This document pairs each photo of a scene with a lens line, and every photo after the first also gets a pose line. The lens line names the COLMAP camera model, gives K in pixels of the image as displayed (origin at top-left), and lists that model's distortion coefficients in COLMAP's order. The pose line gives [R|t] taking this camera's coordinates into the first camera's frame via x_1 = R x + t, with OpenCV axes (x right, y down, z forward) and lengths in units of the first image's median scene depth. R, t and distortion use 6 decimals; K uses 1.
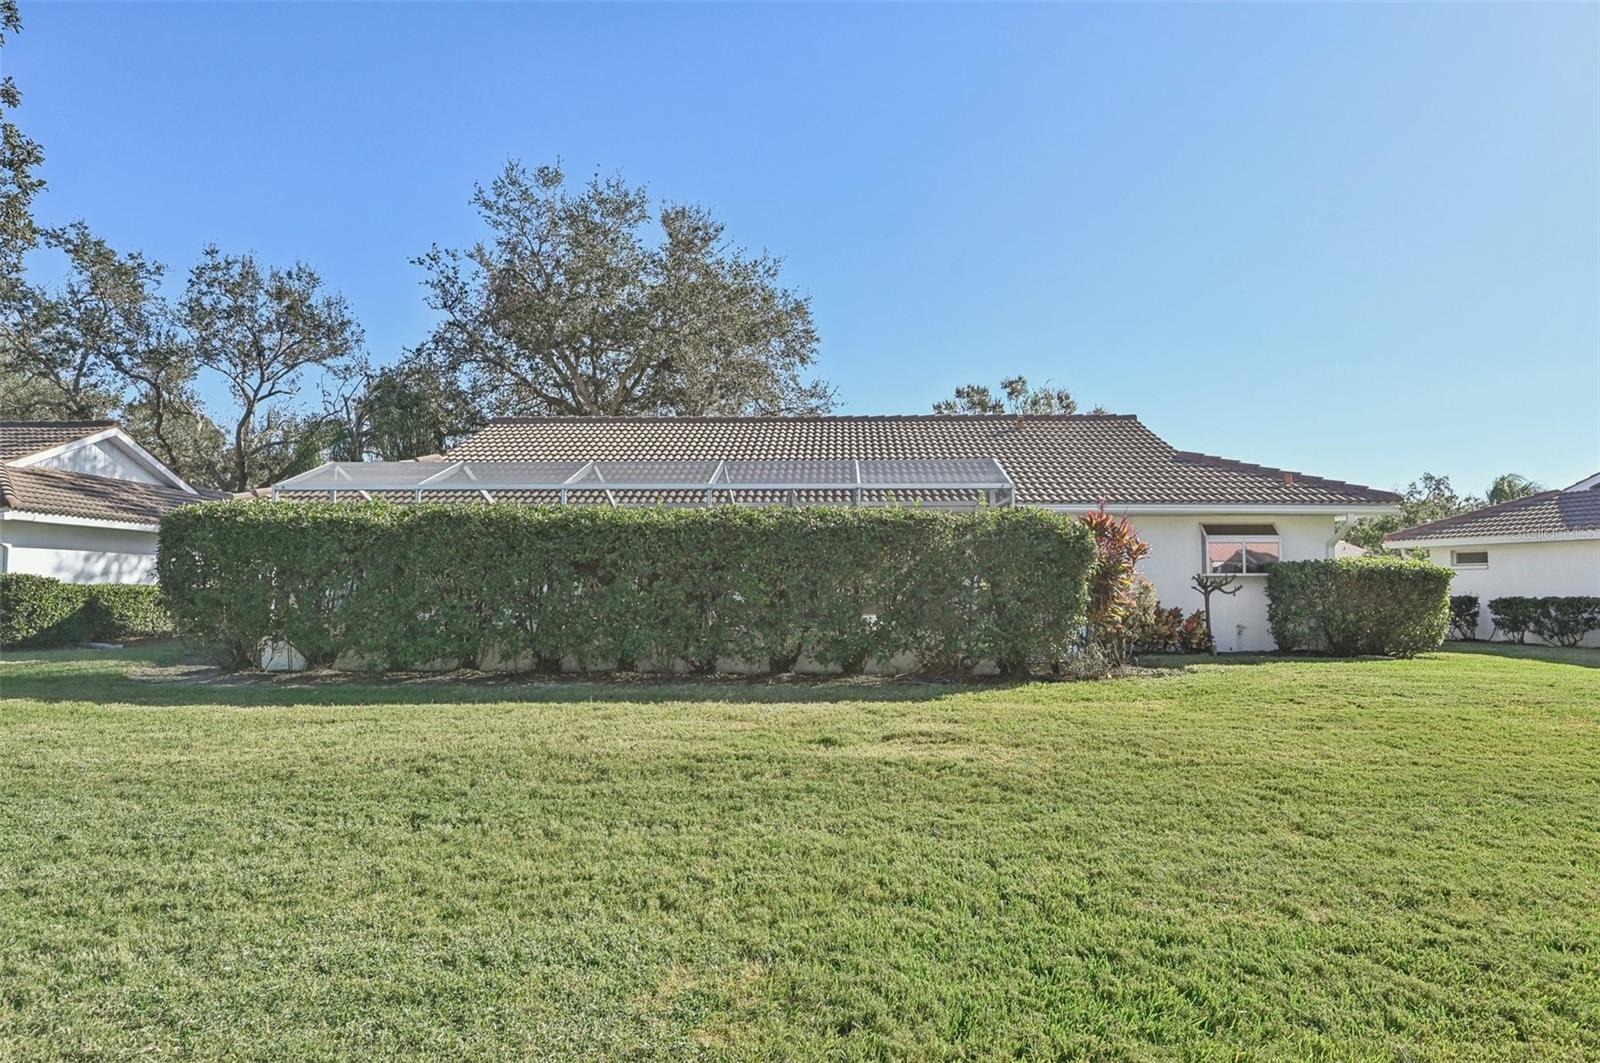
lens RADIAL K [[964.3, 0, 800.0], [0, 964.3, 531.5], [0, 0, 1]] dist [0.001715, 0.000512]
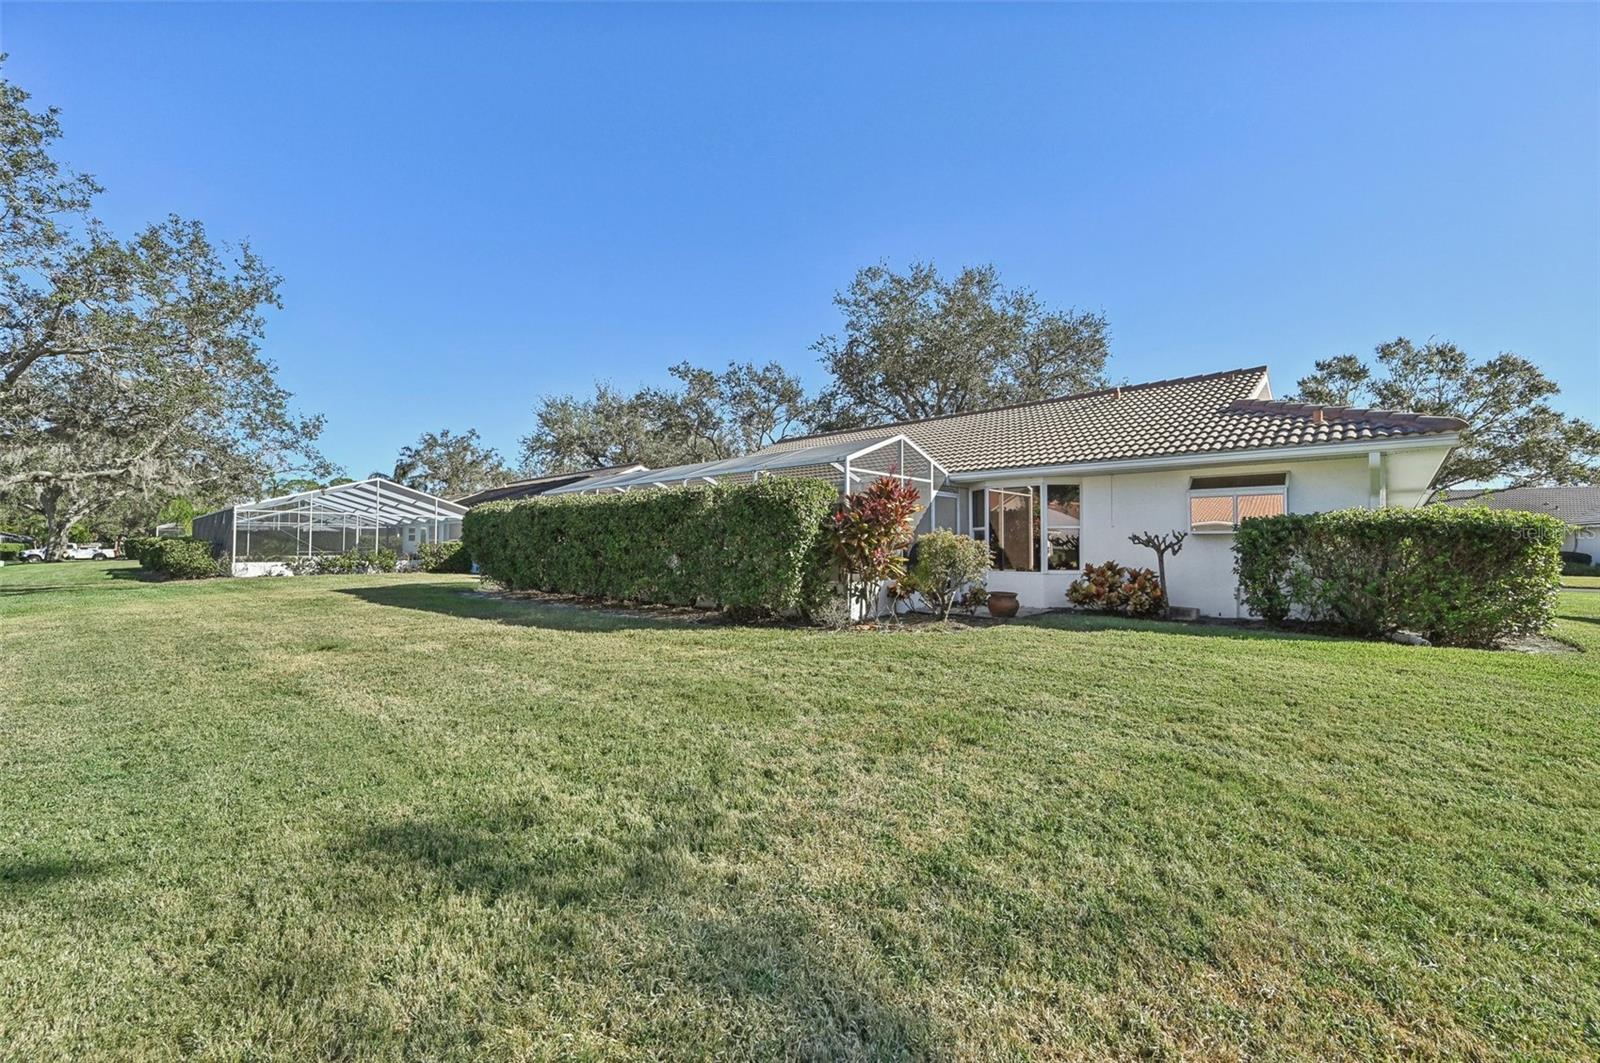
lens RADIAL K [[647.4, 0, 781.6], [0, 647.4, 535.1], [0, 0, 1]] dist [0.000396, 0.000101]
pose [[0.768978, -0.013558, -0.639132, 0.533315], [0.032020, 0.999337, 0.017326, 0.023875], [0.638473, -0.033788, 0.768902, 0.297327]]
